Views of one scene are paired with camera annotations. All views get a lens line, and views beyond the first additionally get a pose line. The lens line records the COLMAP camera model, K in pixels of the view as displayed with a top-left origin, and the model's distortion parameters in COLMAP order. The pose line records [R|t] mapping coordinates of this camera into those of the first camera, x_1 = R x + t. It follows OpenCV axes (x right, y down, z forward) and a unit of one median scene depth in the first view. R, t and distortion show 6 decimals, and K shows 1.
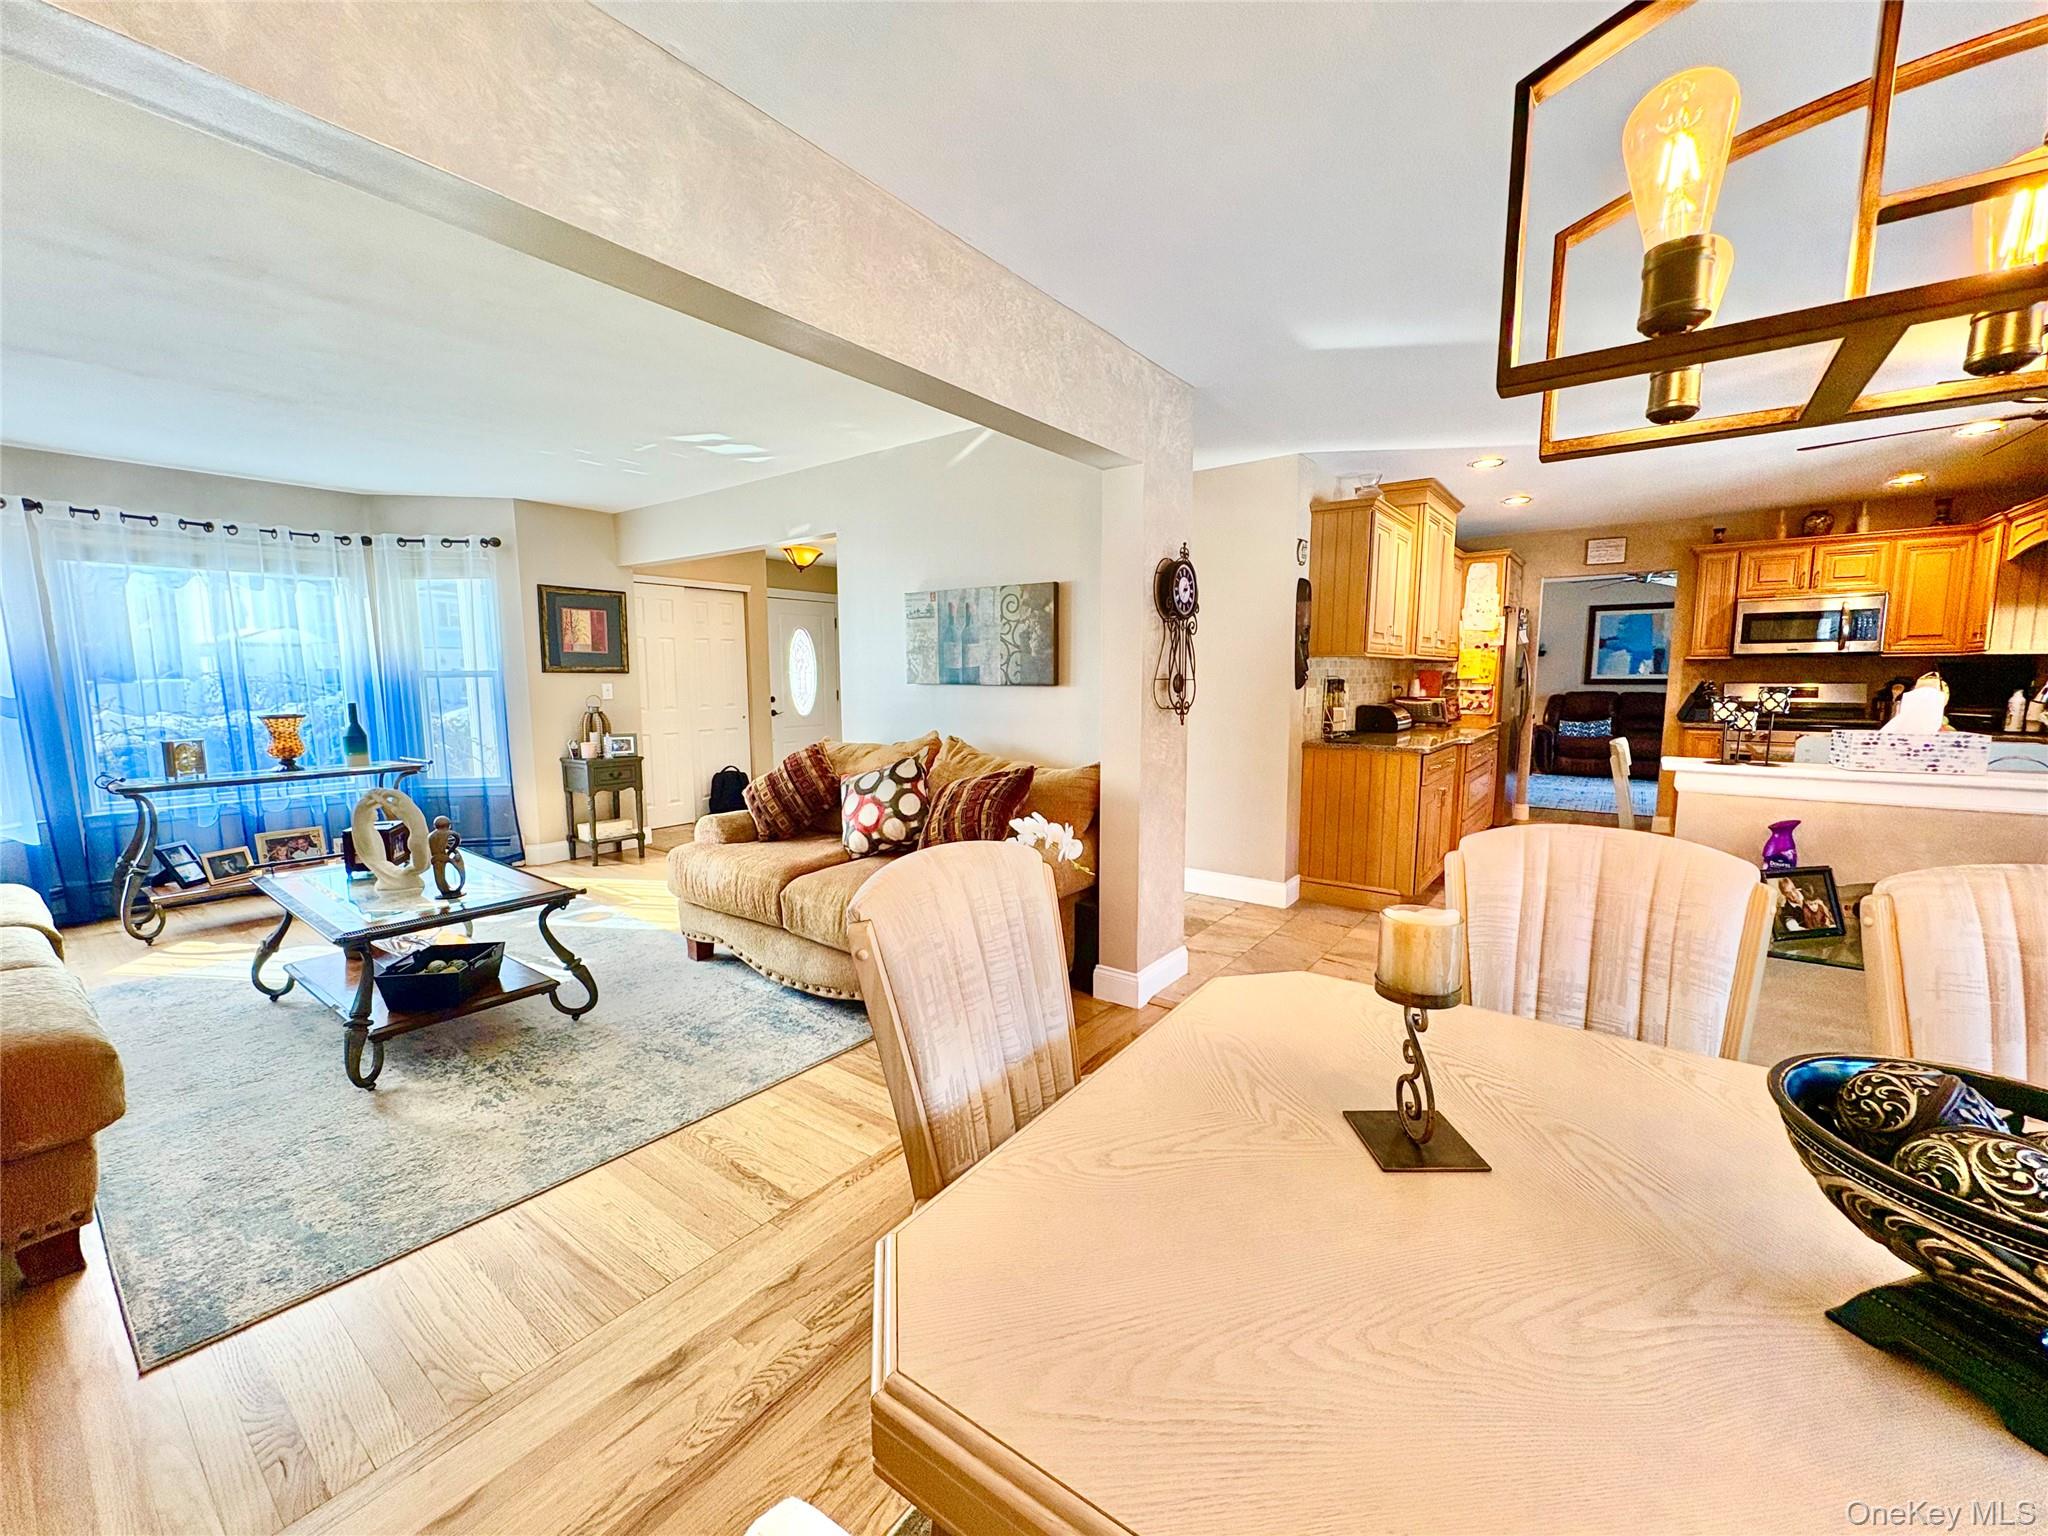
lens RADIAL K [[811.4, 0, 1027.6], [0, 811.4, 773.9], [0, 0, 1]] dist [-0.000582, -0.000177]
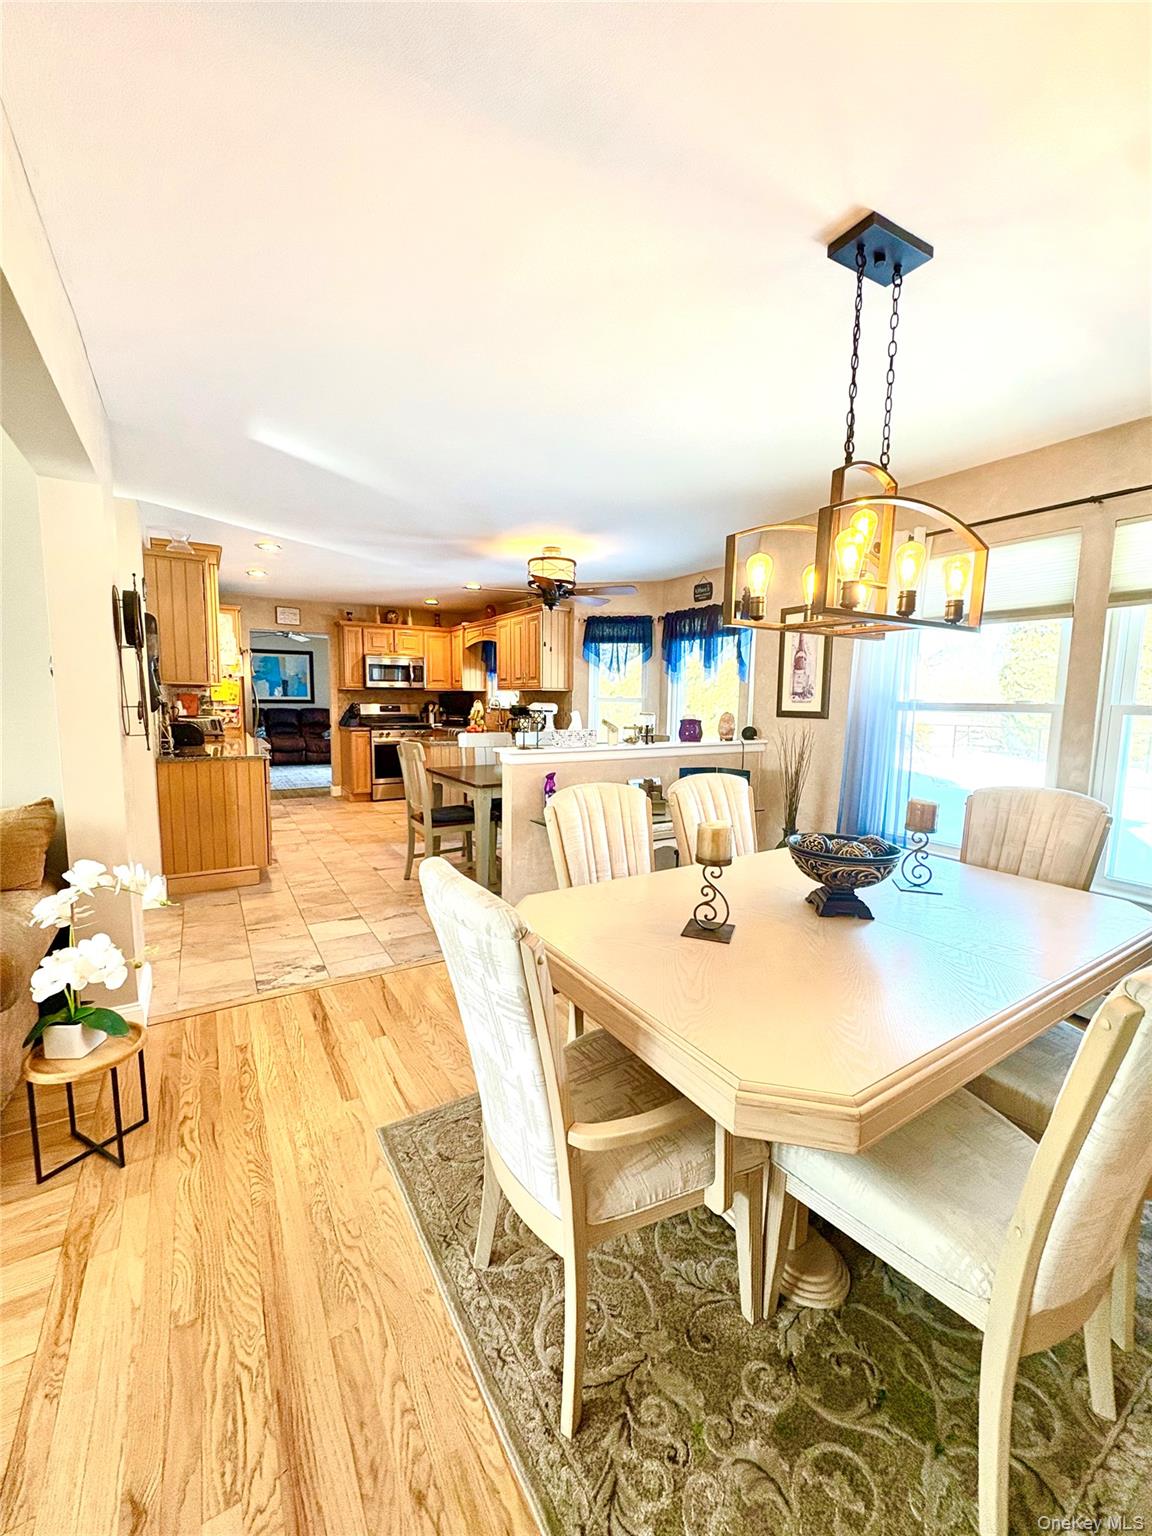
lens RADIAL K [[608.6, 0, 576.7], [0, 608.6, 770.6], [0, 0, 1]] dist [-0.000582, -0.000177]
pose [[0.365619, -0.103746, 0.924964, -0.185514], [0.099312, 0.992444, 0.072058, -0.020211], [-0.925451, 0.065515, 0.373160, 0.115262]]
